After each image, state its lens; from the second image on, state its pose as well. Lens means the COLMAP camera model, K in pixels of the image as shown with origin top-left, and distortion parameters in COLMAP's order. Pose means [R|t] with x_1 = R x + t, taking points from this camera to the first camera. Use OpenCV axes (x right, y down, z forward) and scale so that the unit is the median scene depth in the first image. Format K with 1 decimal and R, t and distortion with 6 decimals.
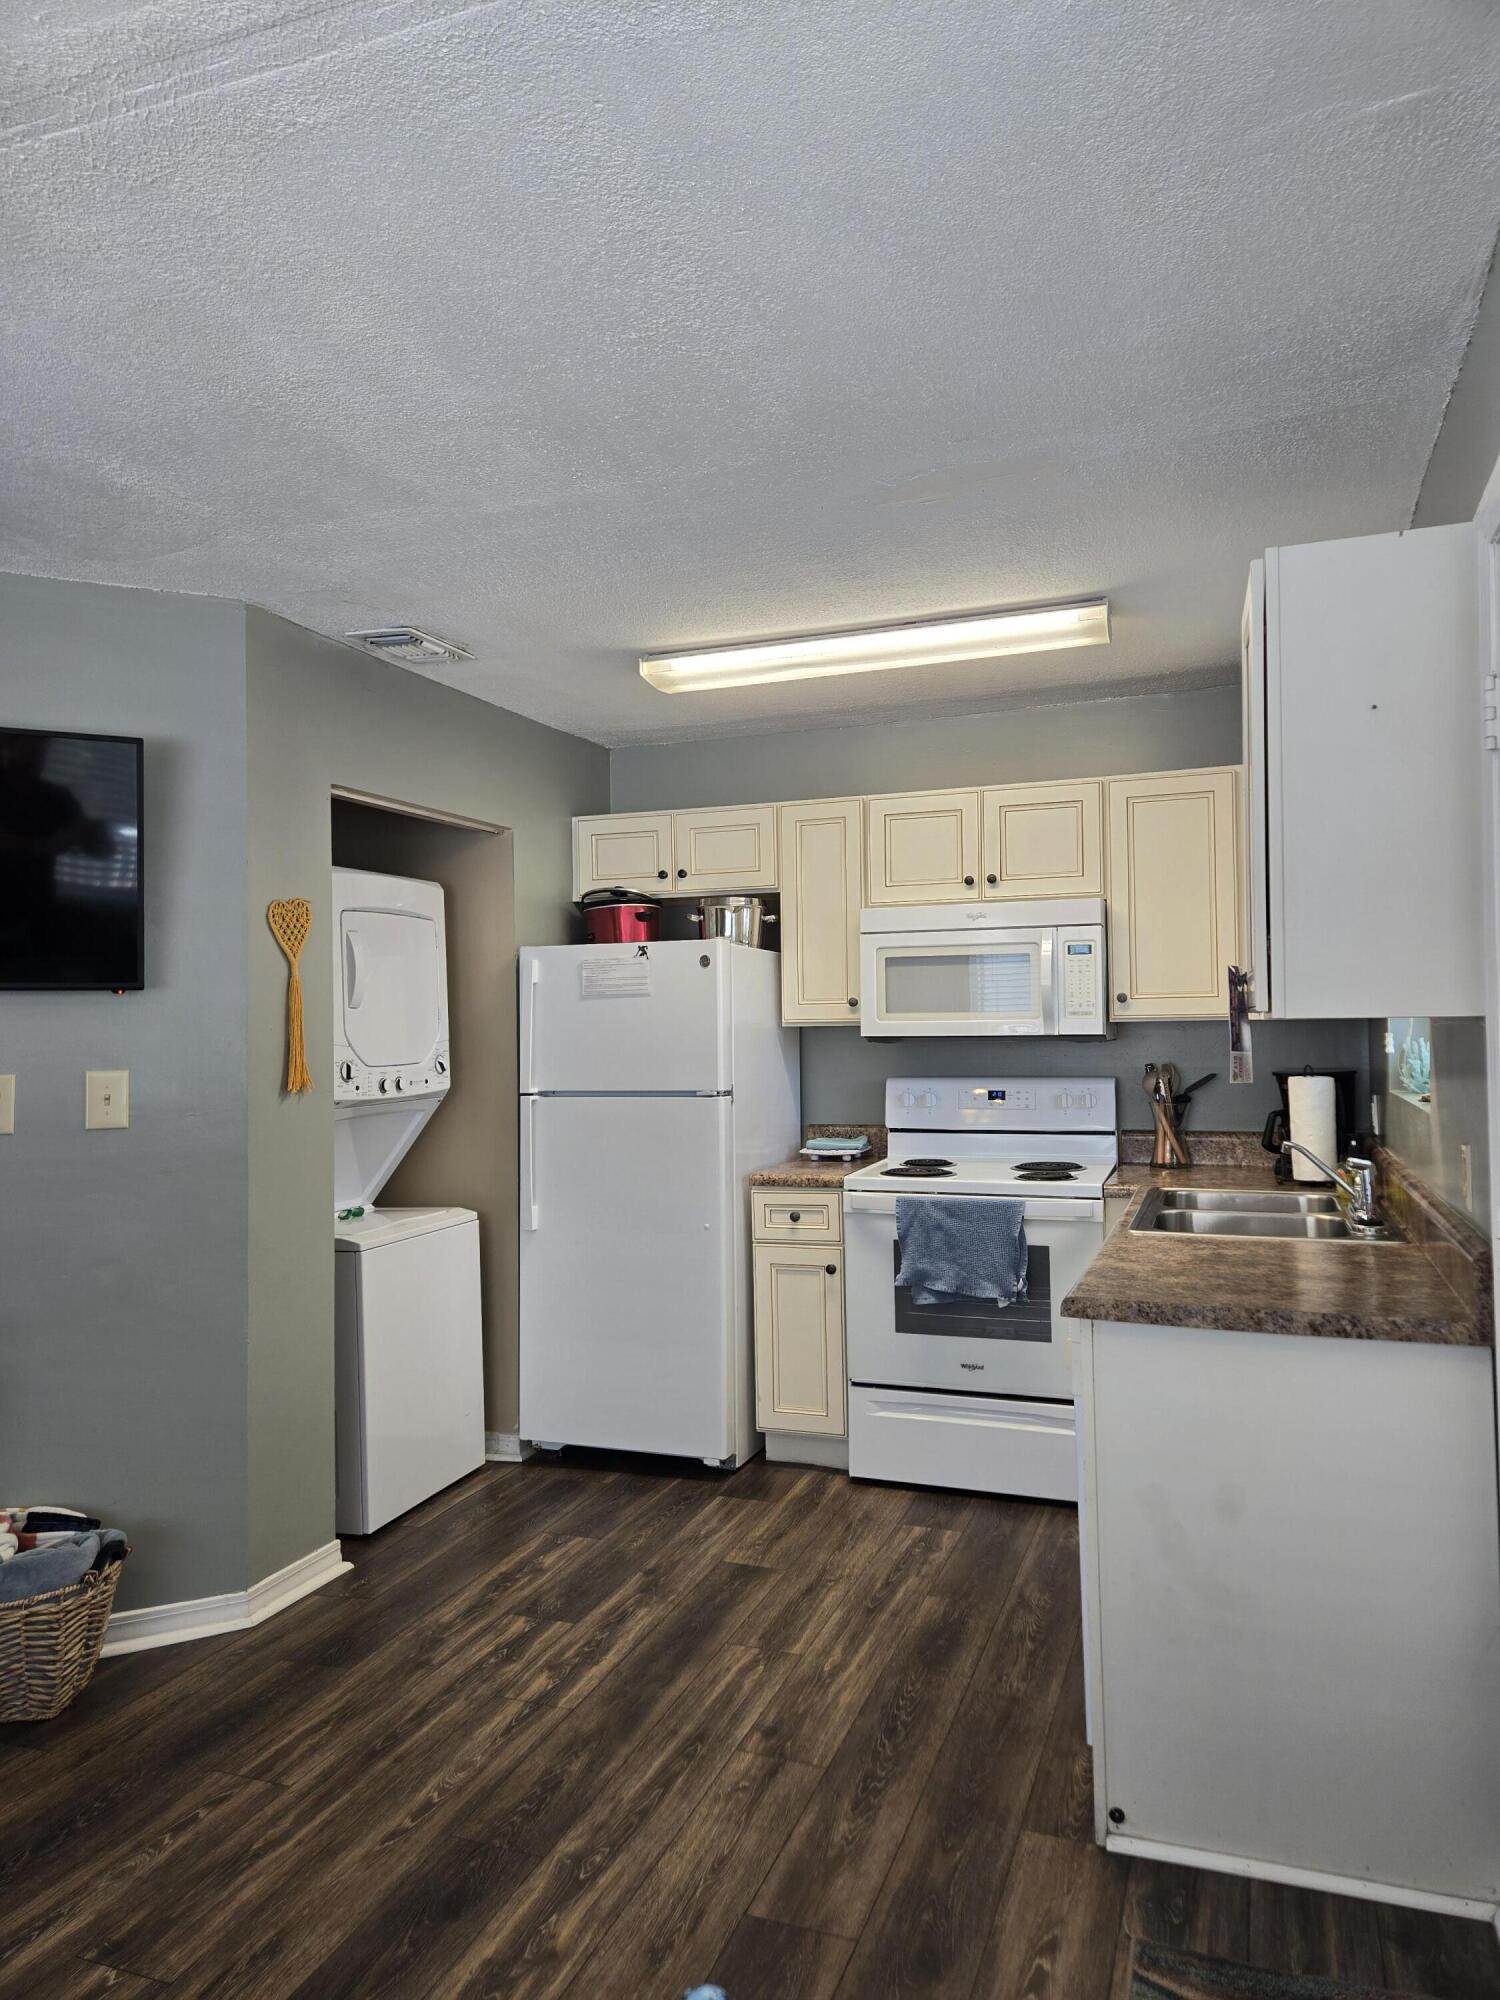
lens RADIAL K [[1331.0, 0, 758.5], [0, 1331.0, 997.1], [0, 0, 1]] dist [0.071427, -0.052753]
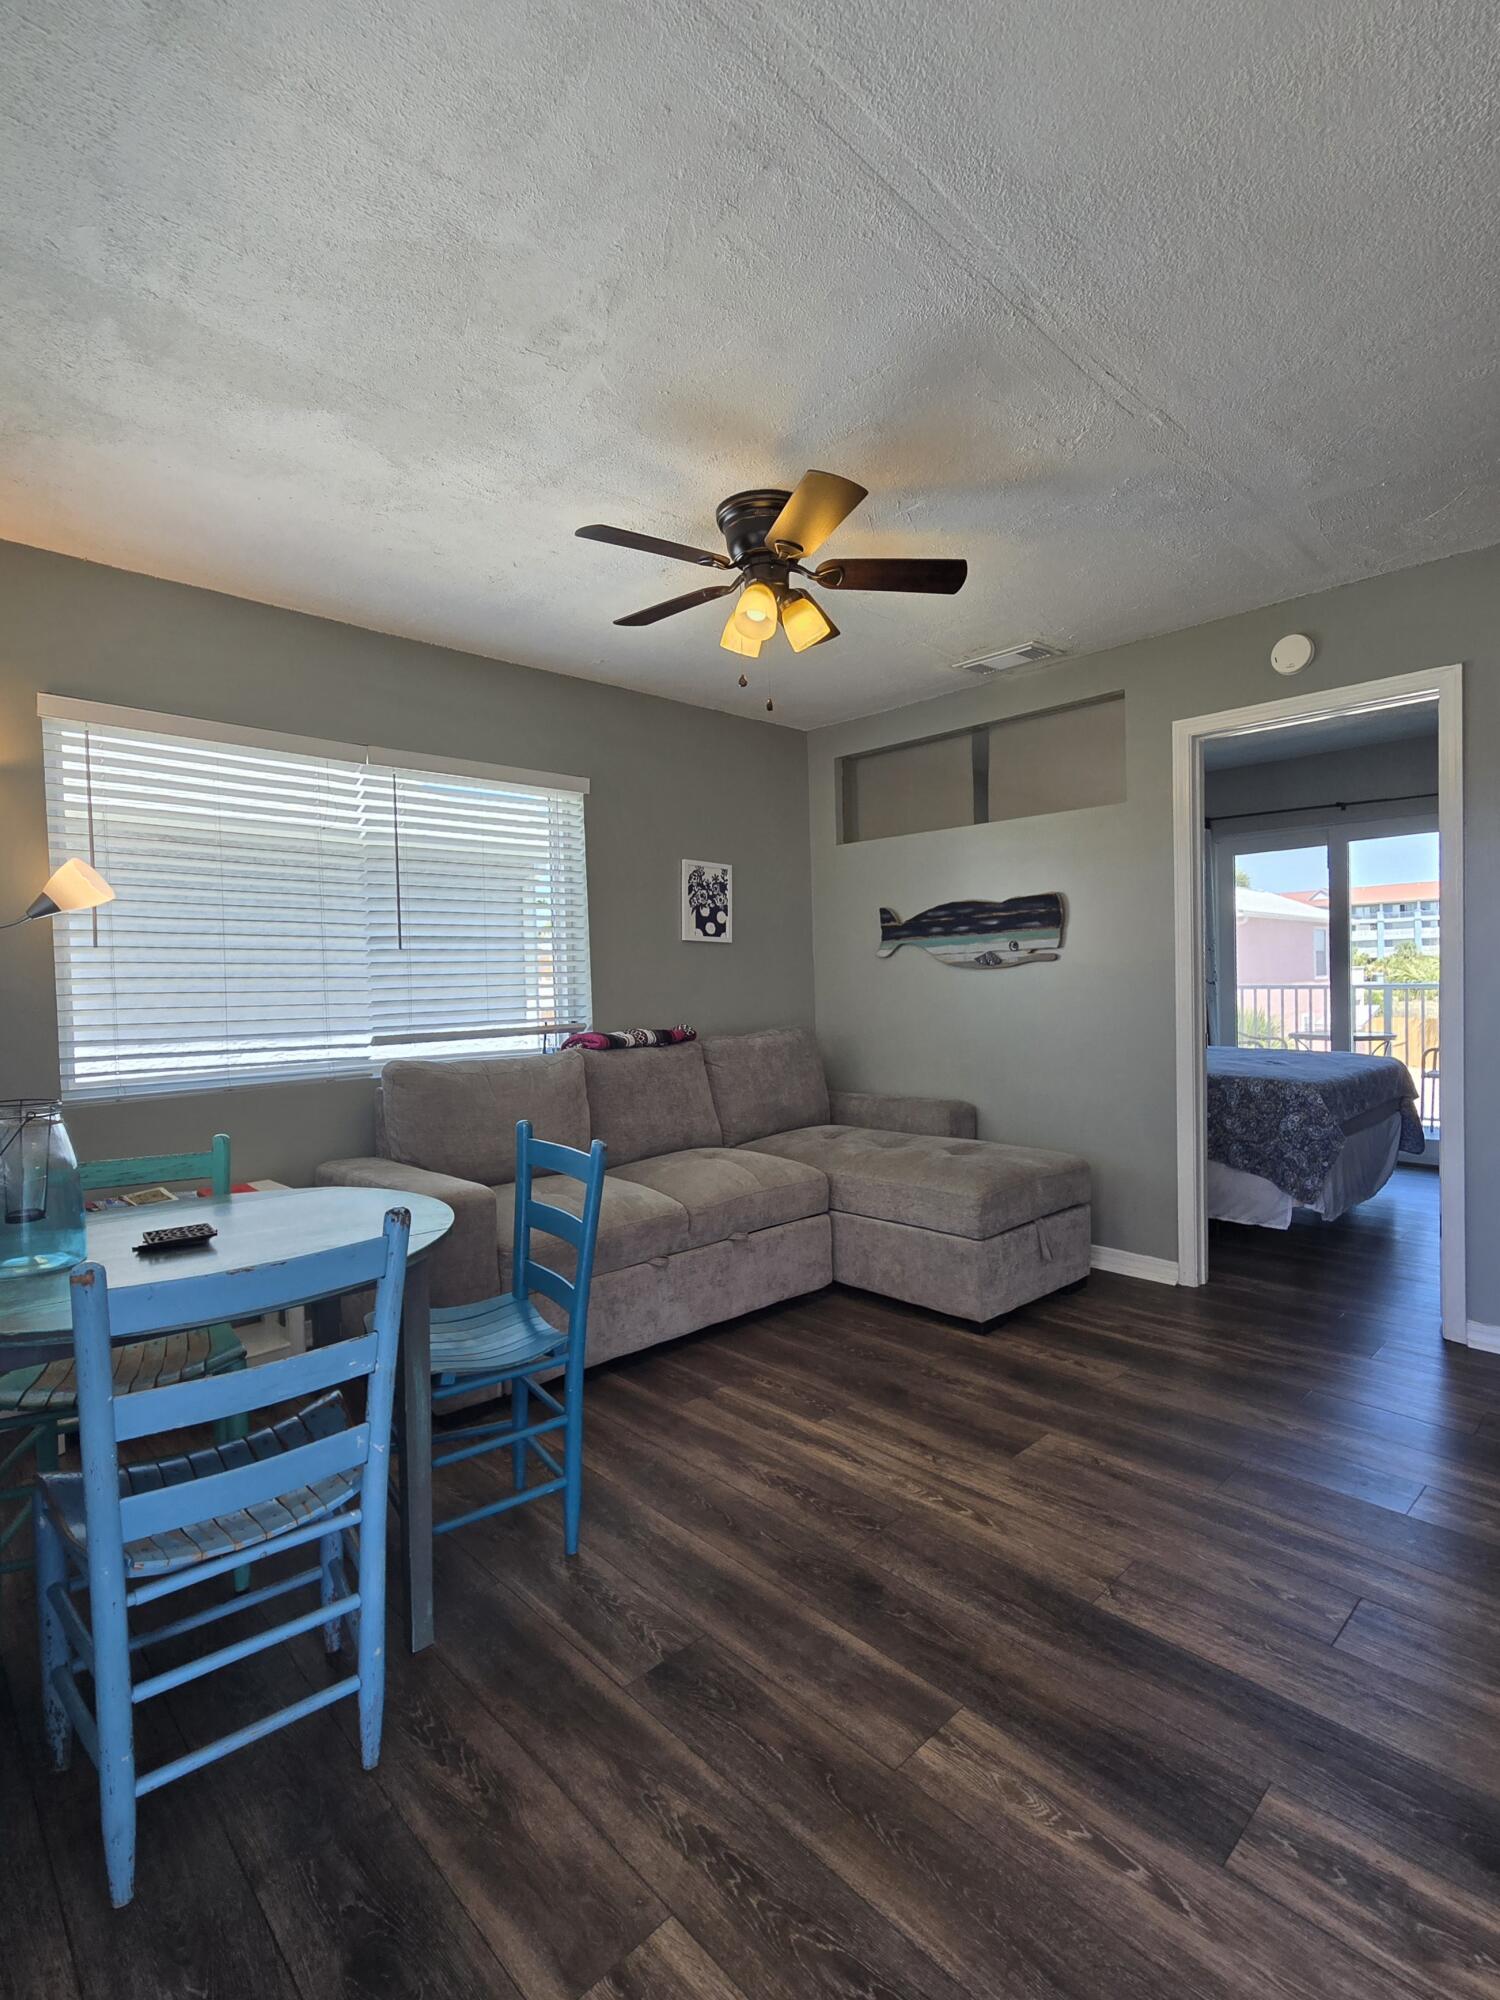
lens RADIAL K [[946.5, 0, 772.1], [0, 946.5, 1006.5], [0, 0, 1]] dist [-0.002605, 0.001428]
pose [[-0.428440, 0.049848, -0.902194, 0.302339], [0.052021, 0.998182, 0.030447, 0.067136], [0.902072, -0.033888, -0.430254, 0.562731]]
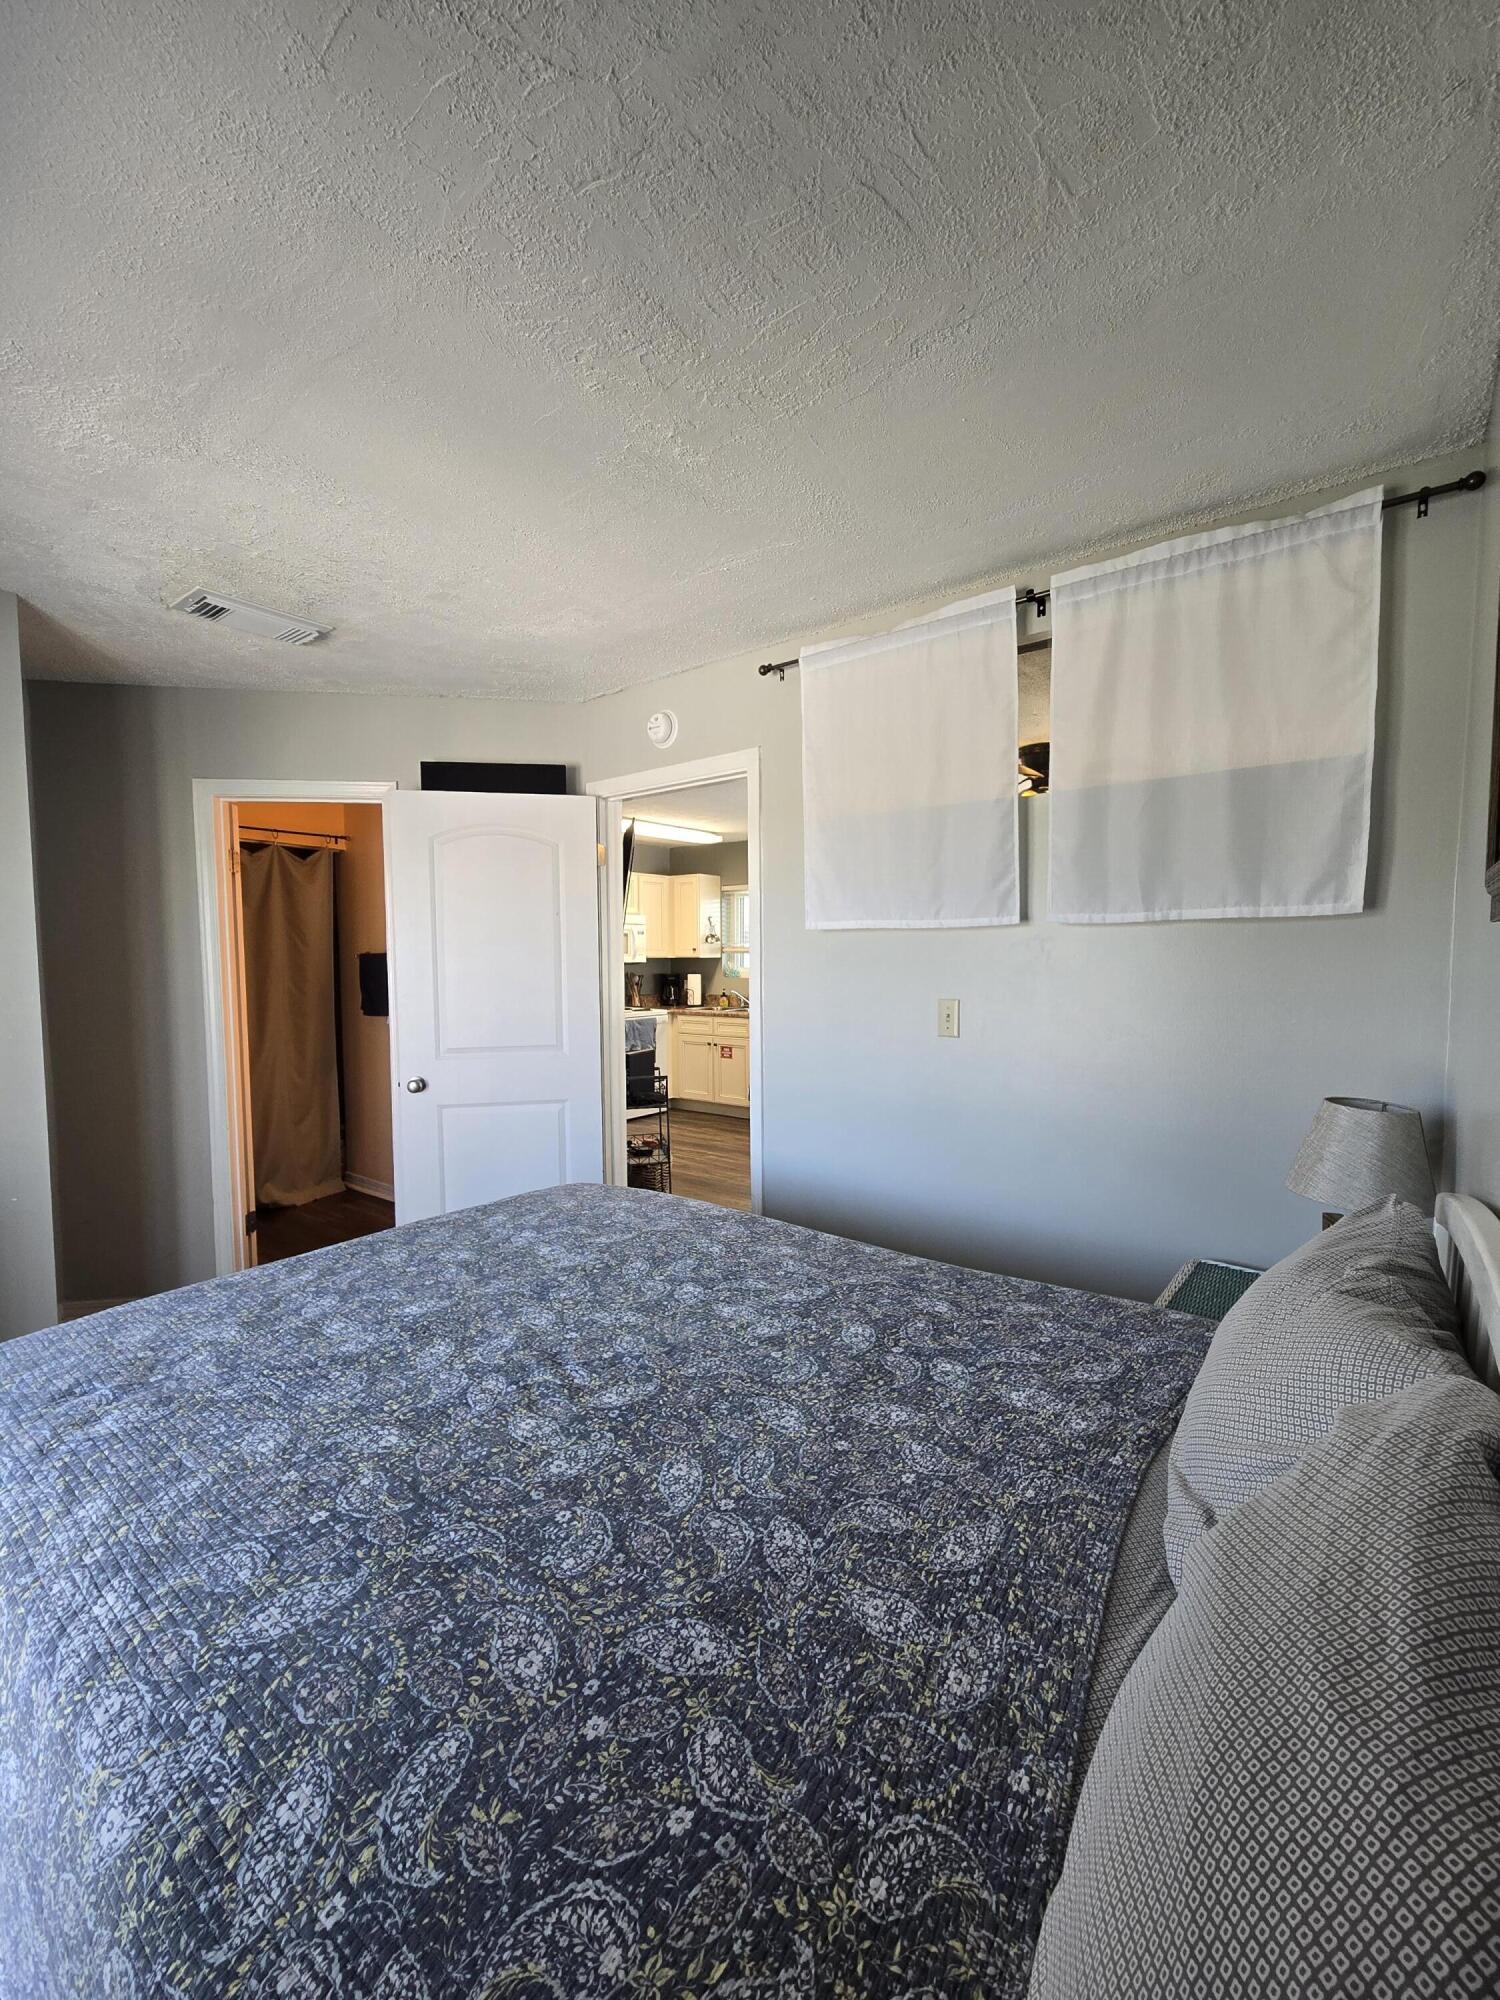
lens RADIAL K [[824.2, 0, 775.6], [0, 824.2, 1008.1], [0, 0, 1]] dist [-0.000853, 0.000484]
pose [[0.275131, -0.049213, 0.960146, -1.766781], [-0.021681, 0.998117, 0.057373, 0.022887], [-0.961162, -0.036602, 0.273546, 0.270040]]
